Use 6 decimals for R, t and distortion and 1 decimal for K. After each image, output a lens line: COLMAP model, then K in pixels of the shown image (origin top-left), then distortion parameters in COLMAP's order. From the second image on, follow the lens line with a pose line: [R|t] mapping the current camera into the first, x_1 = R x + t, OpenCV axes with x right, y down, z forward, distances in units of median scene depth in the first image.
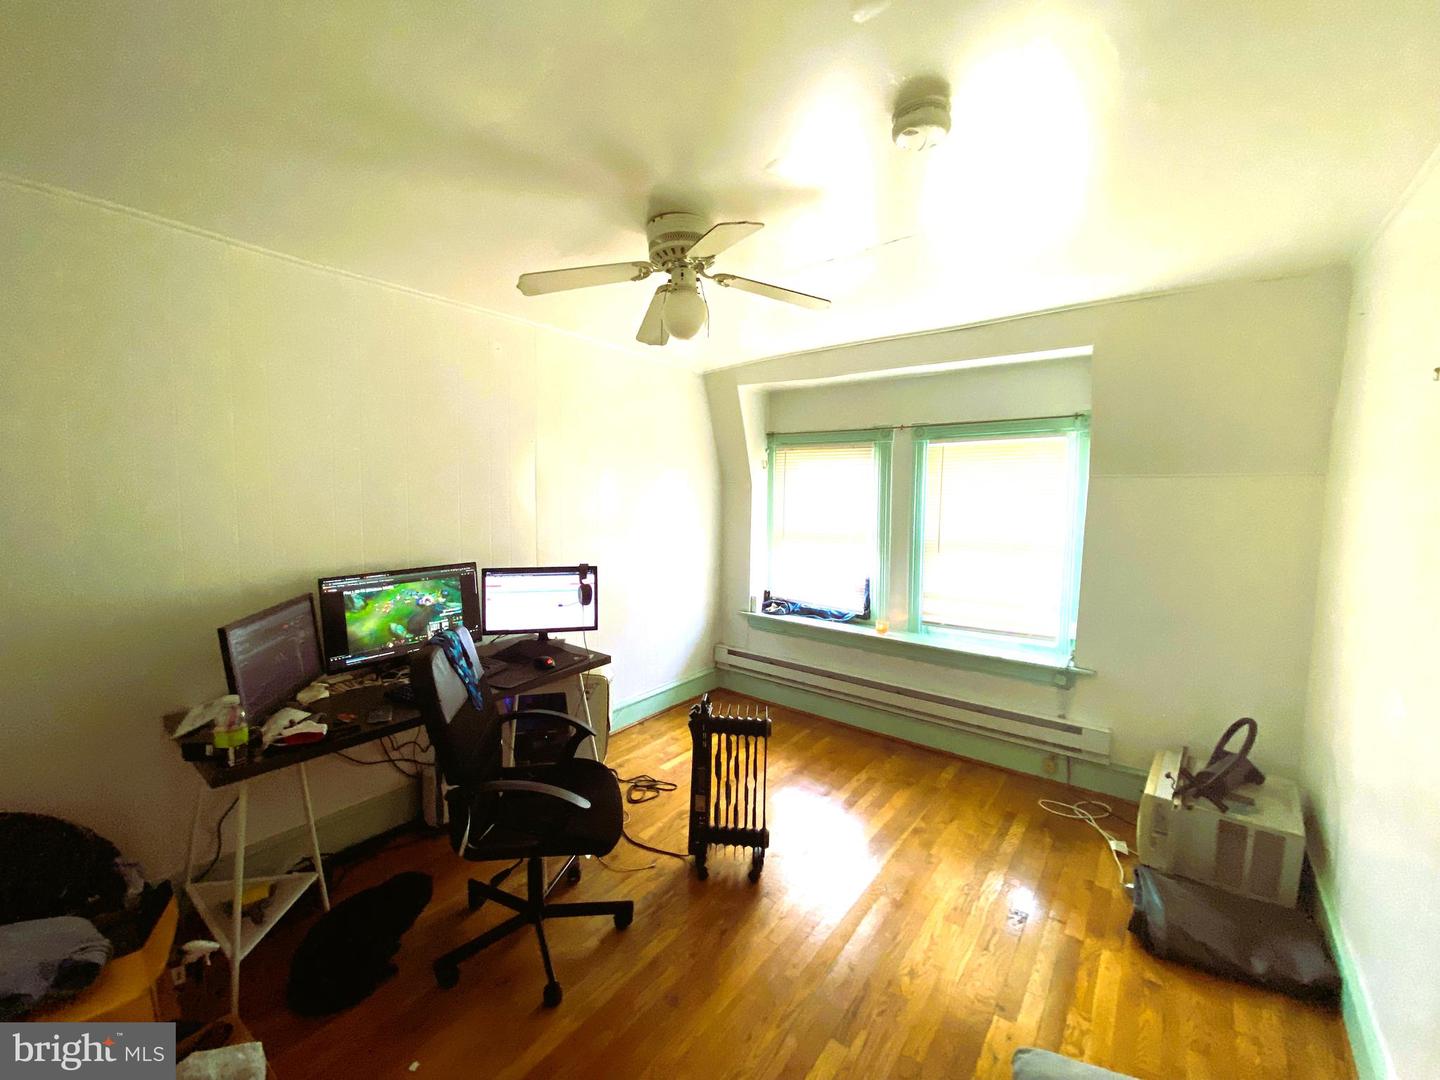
lens RADIAL K [[577.6, 0, 722.2], [0, 577.6, 542.1], [0, 0, 1]] dist [0.003147, -0.001233]
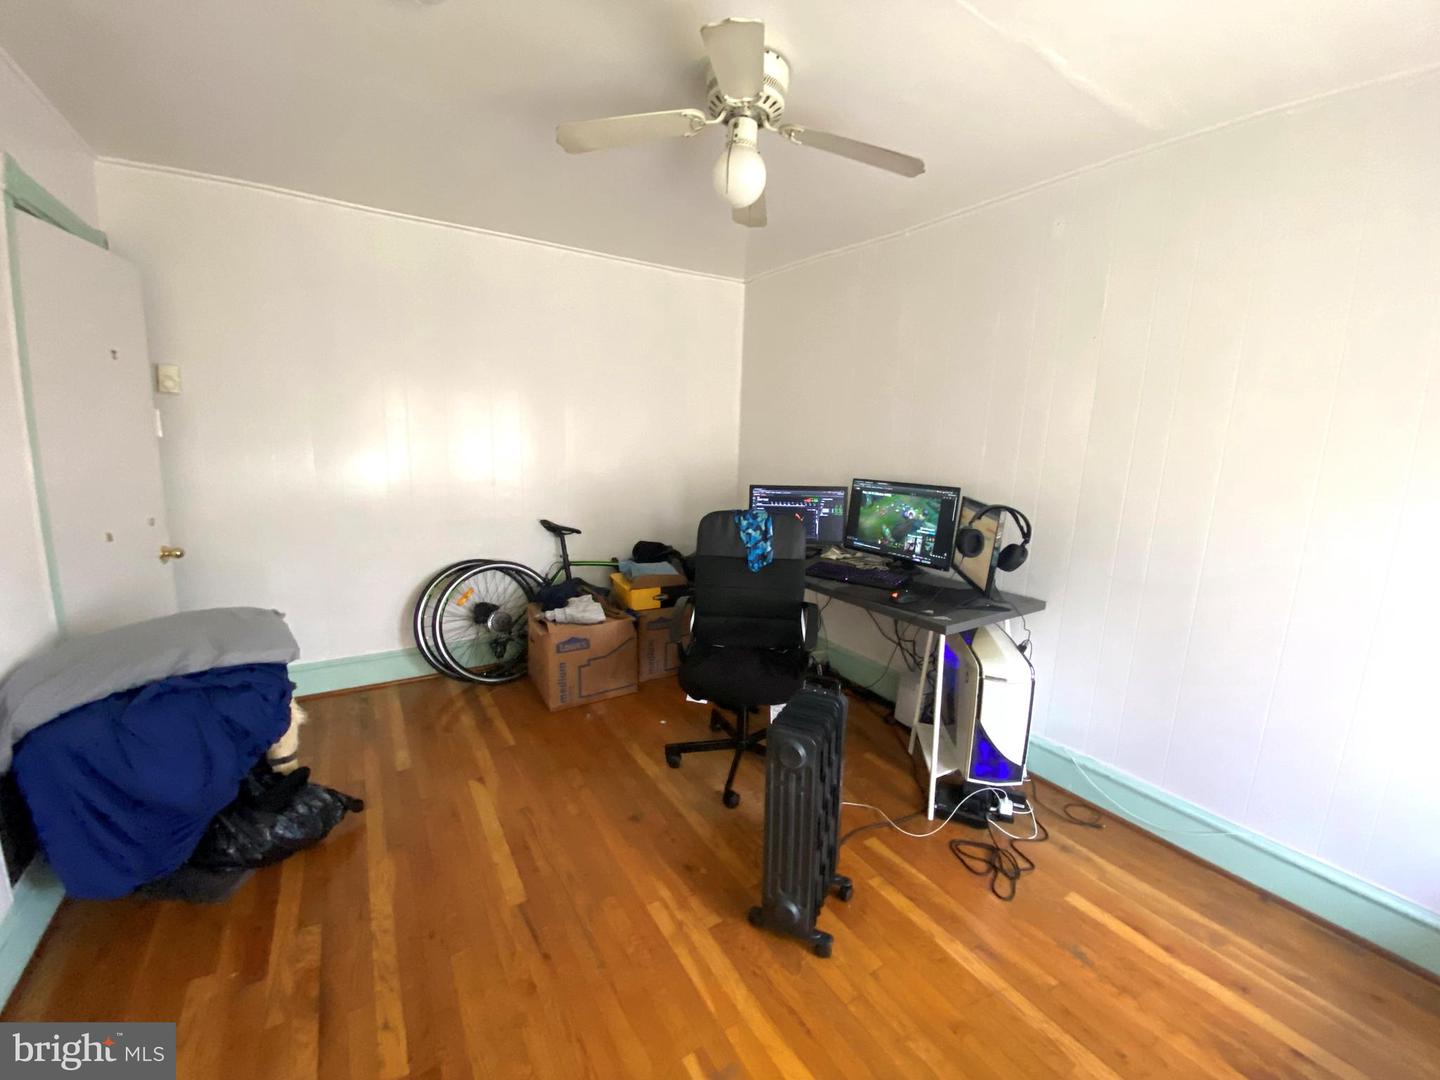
lens RADIAL K [[577.6, 0, 722.0], [0, 577.6, 534.8], [0, 0, 1]] dist [0.003147, -0.001233]
pose [[-0.354782, 0.141240, -0.924219, 0.637679], [-0.109795, 0.975390, 0.191207, -0.030746], [0.928480, 0.169312, -0.330543, 1.051830]]
